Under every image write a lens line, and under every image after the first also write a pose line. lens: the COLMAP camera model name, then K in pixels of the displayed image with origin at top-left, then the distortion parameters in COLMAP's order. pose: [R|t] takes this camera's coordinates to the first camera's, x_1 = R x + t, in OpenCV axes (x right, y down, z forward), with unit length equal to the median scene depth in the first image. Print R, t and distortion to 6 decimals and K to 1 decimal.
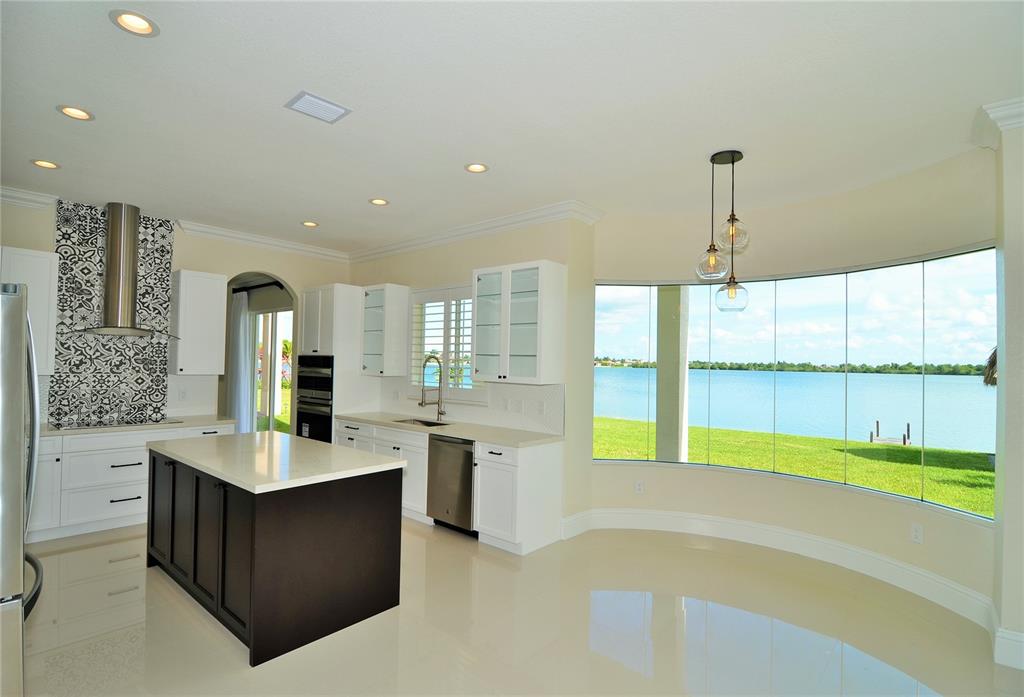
lens RADIAL K [[508.2, 0, 485.8], [0, 508.2, 355.5], [0, 0, 1]] dist [-0.023559, -0.001536]
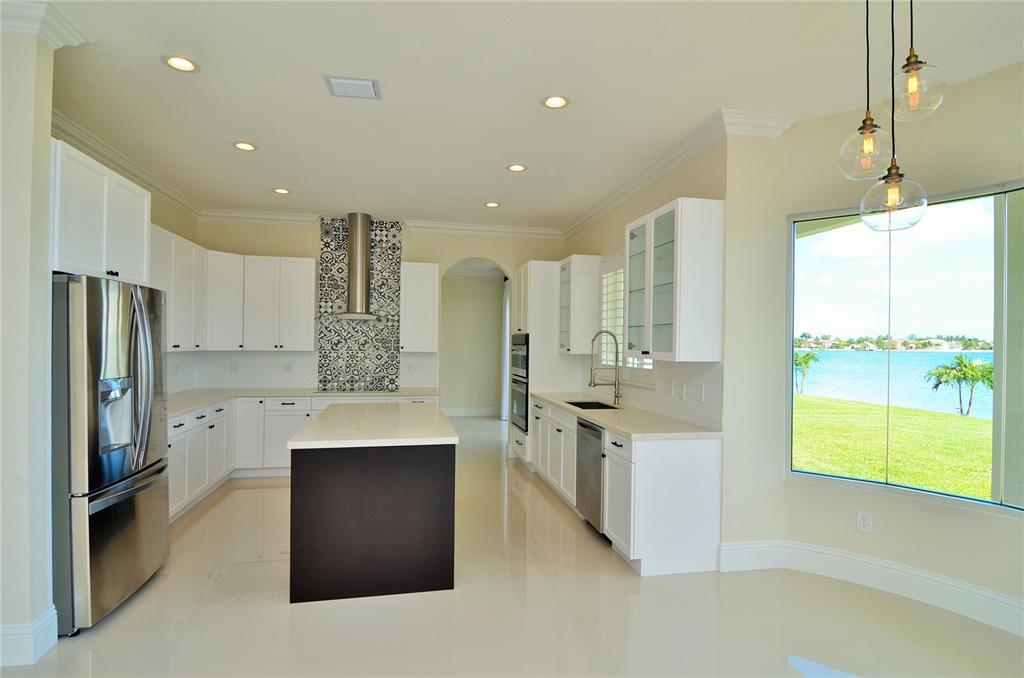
lens RADIAL K [[511.9, 0, 496.8], [0, 511.9, 346.5], [0, 0, 1]] dist [-0.019585, -0.001635]
pose [[0.803083, -0.006028, -0.595837, 0.283757], [0.012599, 0.999897, 0.006865, 0.020757], [0.595734, -0.013020, 0.803076, 0.176703]]
